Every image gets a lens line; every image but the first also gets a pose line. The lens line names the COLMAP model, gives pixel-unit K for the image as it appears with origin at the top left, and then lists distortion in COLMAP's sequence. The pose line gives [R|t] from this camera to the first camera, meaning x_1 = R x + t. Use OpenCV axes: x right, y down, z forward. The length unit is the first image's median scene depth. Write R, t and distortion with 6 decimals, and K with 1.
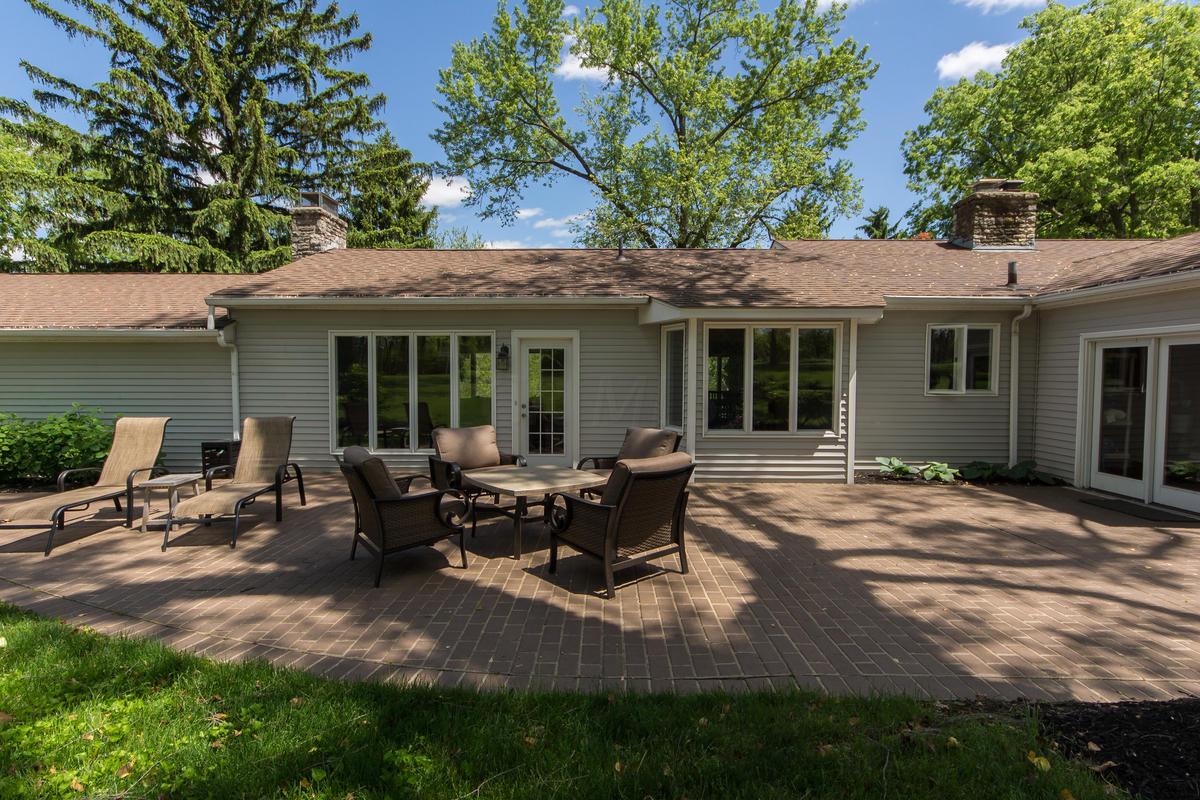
lens RADIAL K [[574.3, 0, 596.9], [0, 574.3, 400.9], [0, 0, 1]] dist [0.001055, -0.002500]
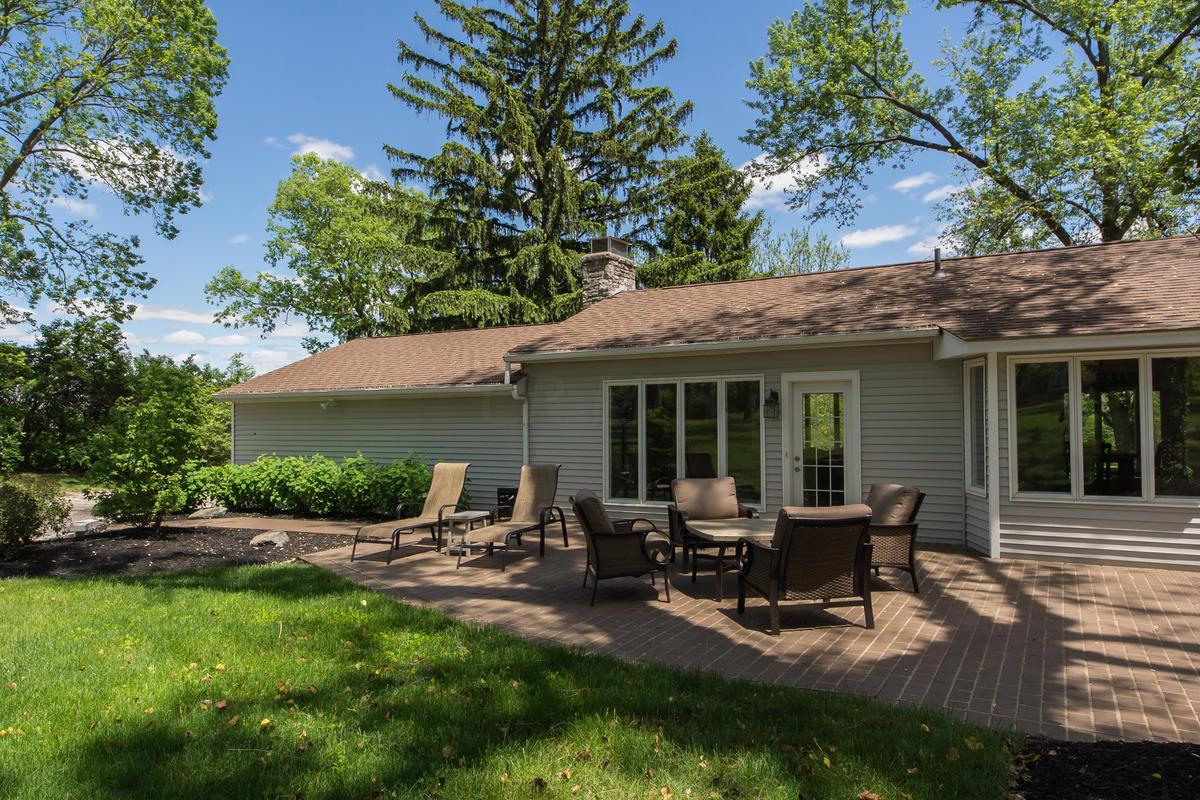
lens RADIAL K [[795.1, 0, 604.2], [0, 795.1, 400.6], [0, 0, 1]] dist [-0.010867, 0.003423]
pose [[0.874216, -0.022127, -0.485033, 0.209566], [-0.010112, 0.997915, -0.063751, 0.000816], [0.485432, 0.060637, 0.872169, -0.212713]]
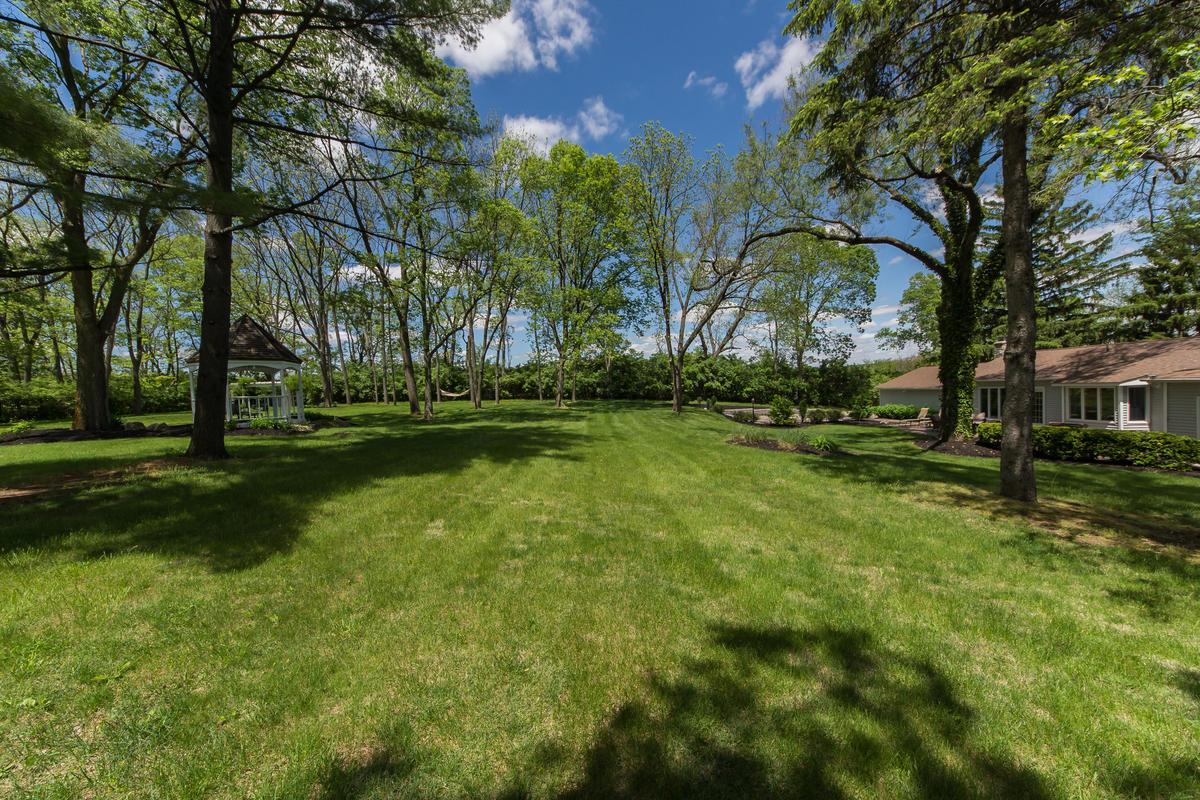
lens RADIAL K [[432.5, 0, 607.1], [0, 432.5, 395.7], [0, 0, 1]] dist [-0.001153, -0.000024]
pose [[0.030819, 0.013624, -0.999432, 2.342932], [0.002200, 0.999904, 0.013698, -0.108955], [0.999523, -0.002621, 0.030787, -1.574305]]
